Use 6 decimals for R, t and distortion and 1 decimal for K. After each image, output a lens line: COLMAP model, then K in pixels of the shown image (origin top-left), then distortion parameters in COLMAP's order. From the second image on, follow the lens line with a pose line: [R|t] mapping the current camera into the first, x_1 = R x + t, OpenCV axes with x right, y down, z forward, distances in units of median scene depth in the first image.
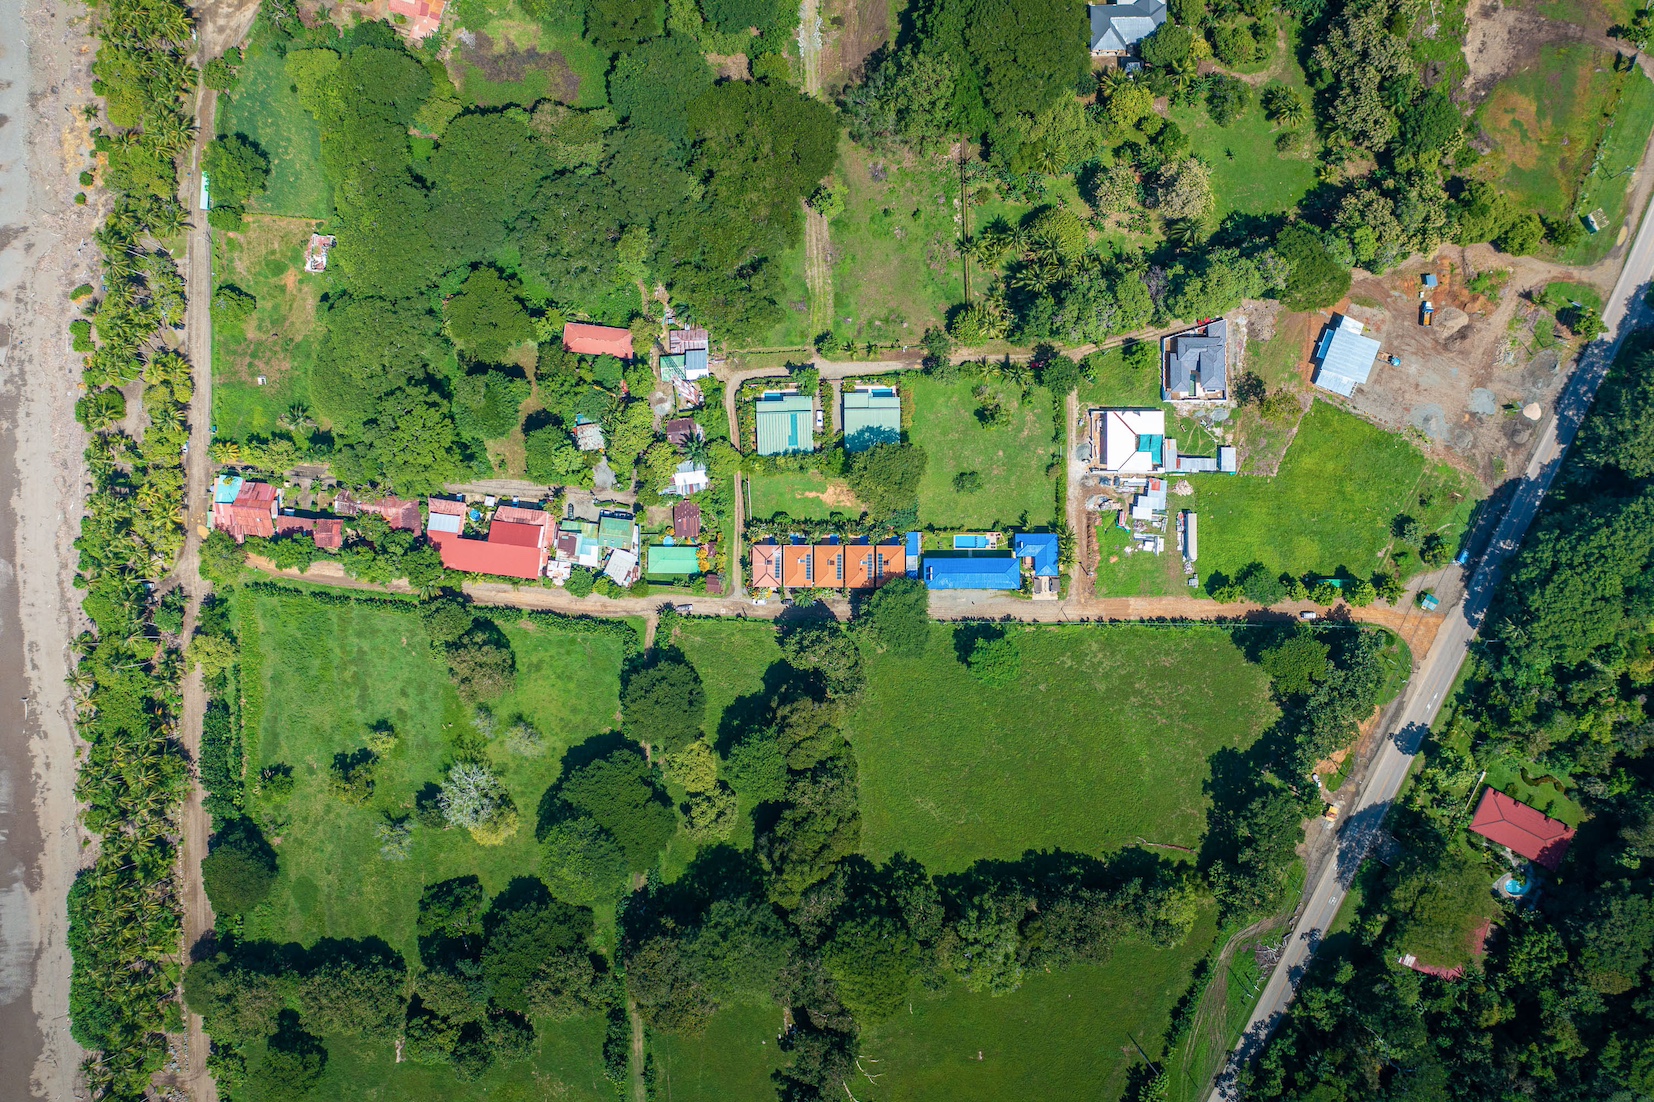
lens RADIAL K [[1331.9, 0, 827.9], [0, 1331.9, 549.8], [0, 0, 1]] dist [0.006453, 0.001177]
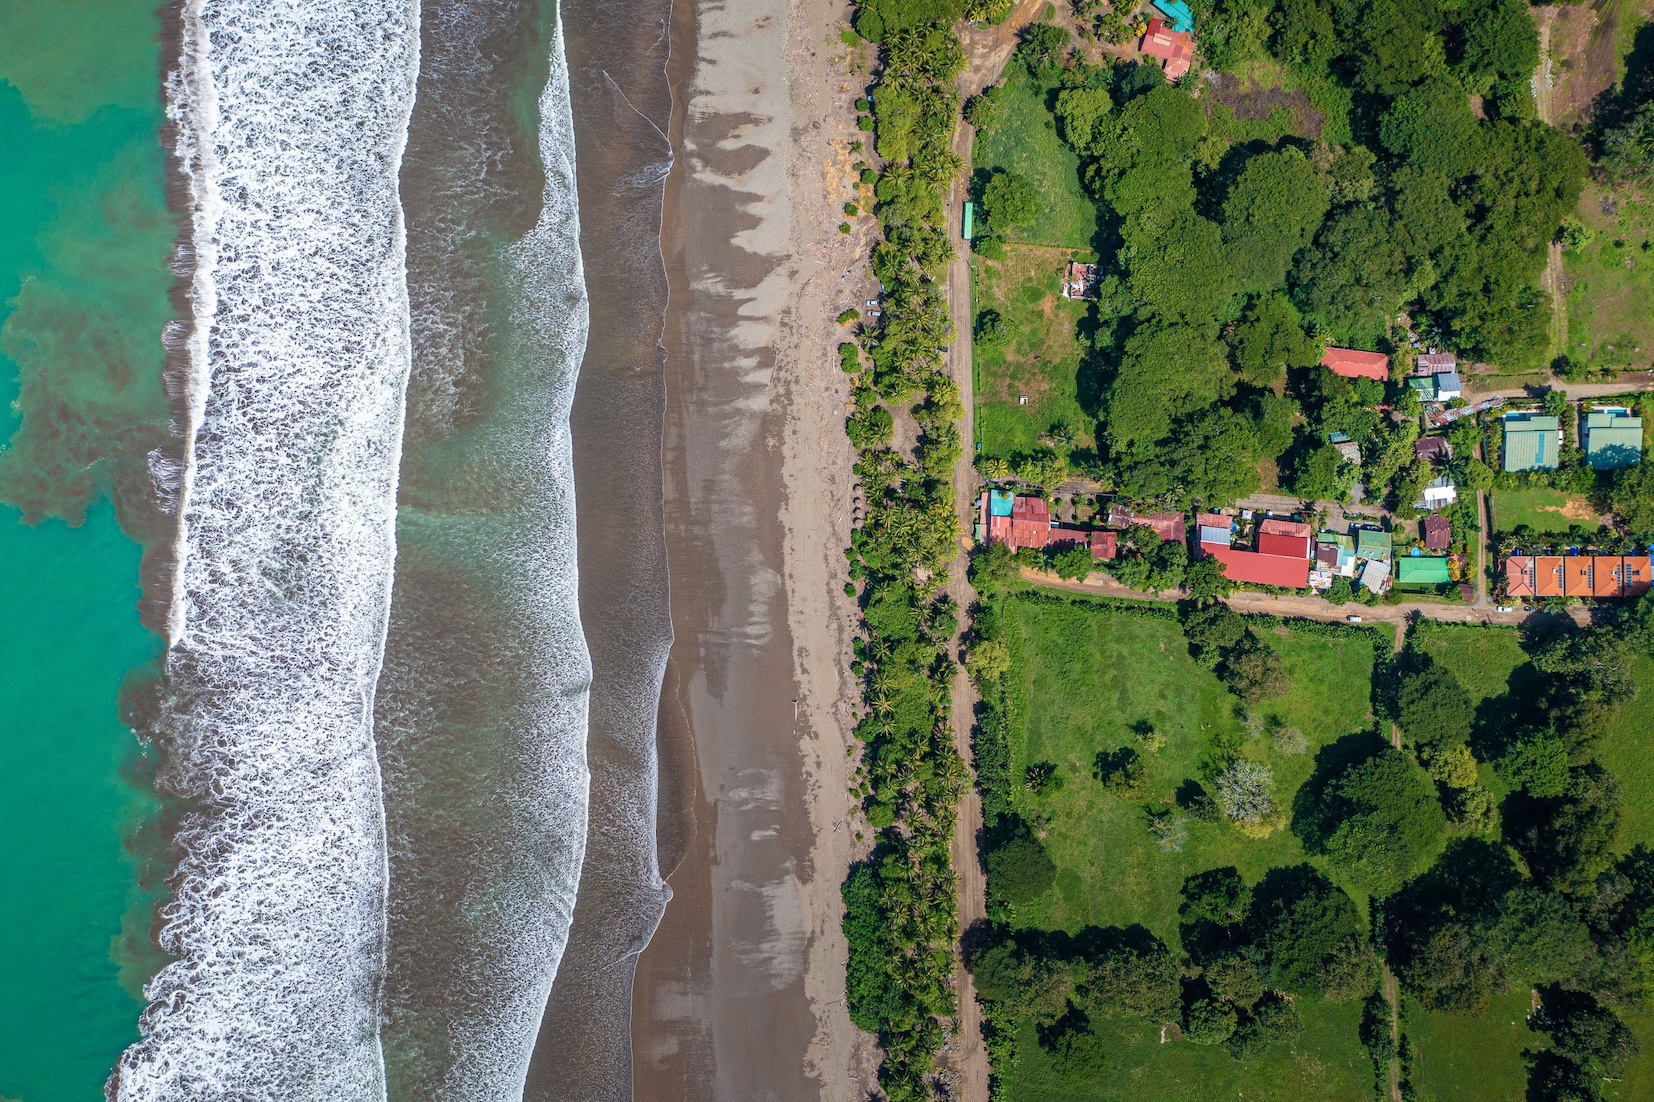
lens RADIAL K [[1331.9, 0, 825.6], [0, 1331.9, 552.4], [0, 0, 1]] dist [0.006453, 0.001177]
pose [[0.999836, 0.000038, 0.018133, -0.605593], [-0.000051, 1.000000, 0.000745, -0.007244], [-0.018133, -0.000746, 0.999835, -0.056056]]
